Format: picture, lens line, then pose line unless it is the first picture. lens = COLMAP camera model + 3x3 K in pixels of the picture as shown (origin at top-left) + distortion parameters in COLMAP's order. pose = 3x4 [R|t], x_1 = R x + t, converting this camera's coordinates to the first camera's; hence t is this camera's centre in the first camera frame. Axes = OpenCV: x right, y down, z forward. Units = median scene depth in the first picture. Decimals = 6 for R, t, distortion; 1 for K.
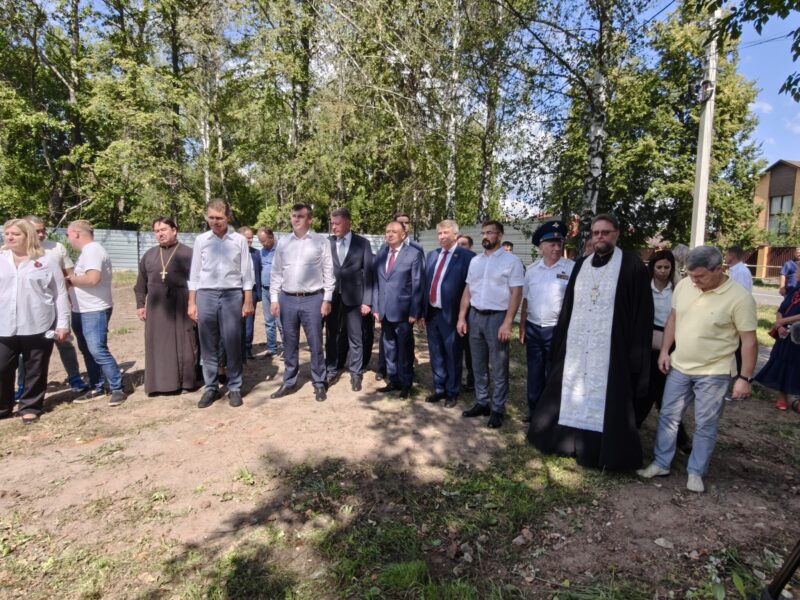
lens RADIAL K [[465.1, 0, 409.6], [0, 465.1, 299.8], [0, 0, 1]] dist [0.001708, 0.000266]
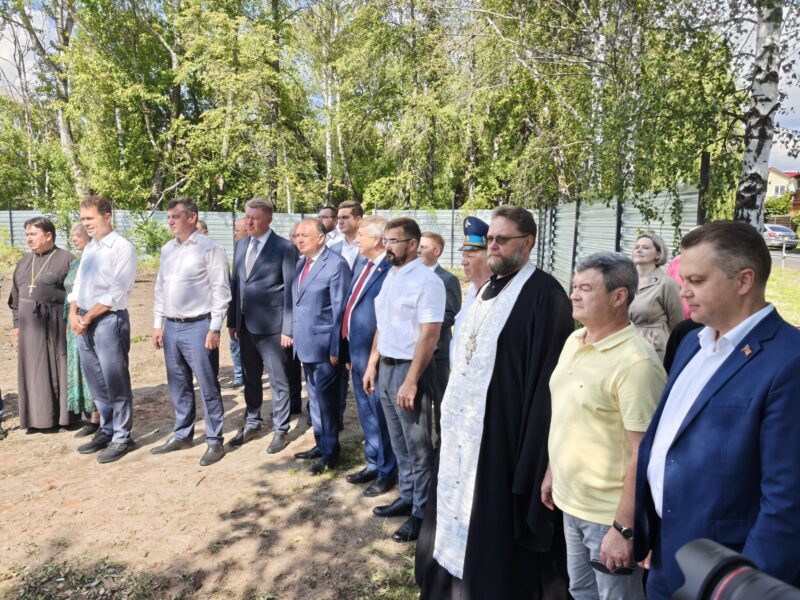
lens RADIAL K [[604.5, 0, 402.3], [0, 604.5, 297.4], [0, 0, 1]] dist [0.082071, -0.069016]
pose [[0.937921, 0.025011, -0.345947, 0.414855], [-0.020482, 0.999650, 0.016742, -0.067543], [0.346245, -0.008617, 0.938105, 0.193157]]
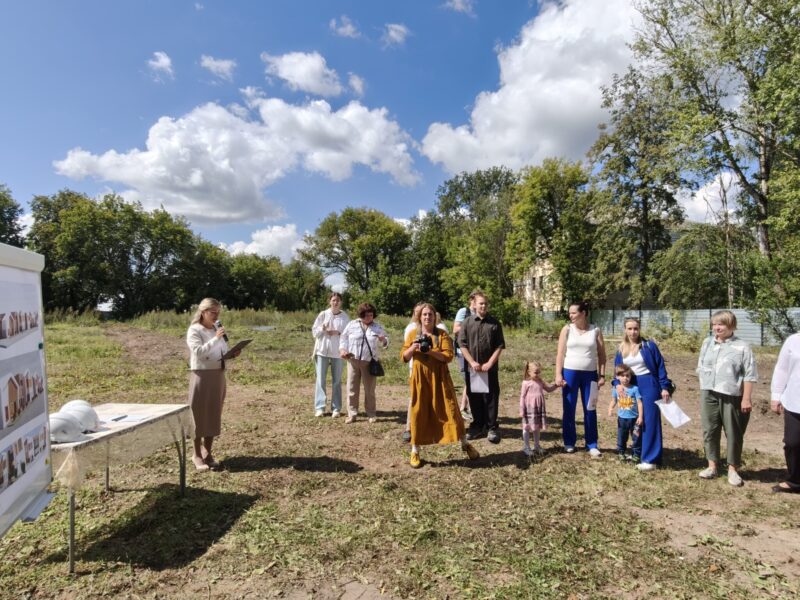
lens RADIAL K [[473.4, 0, 402.4], [0, 473.4, 297.9], [0, 0, 1]] dist [-0.001004, -0.000189]
pose [[0.145240, -0.055481, -0.987840, 0.059849], [-0.118390, 0.990278, -0.073024, 0.003413], [0.982288, 0.127556, 0.137260, -0.049057]]
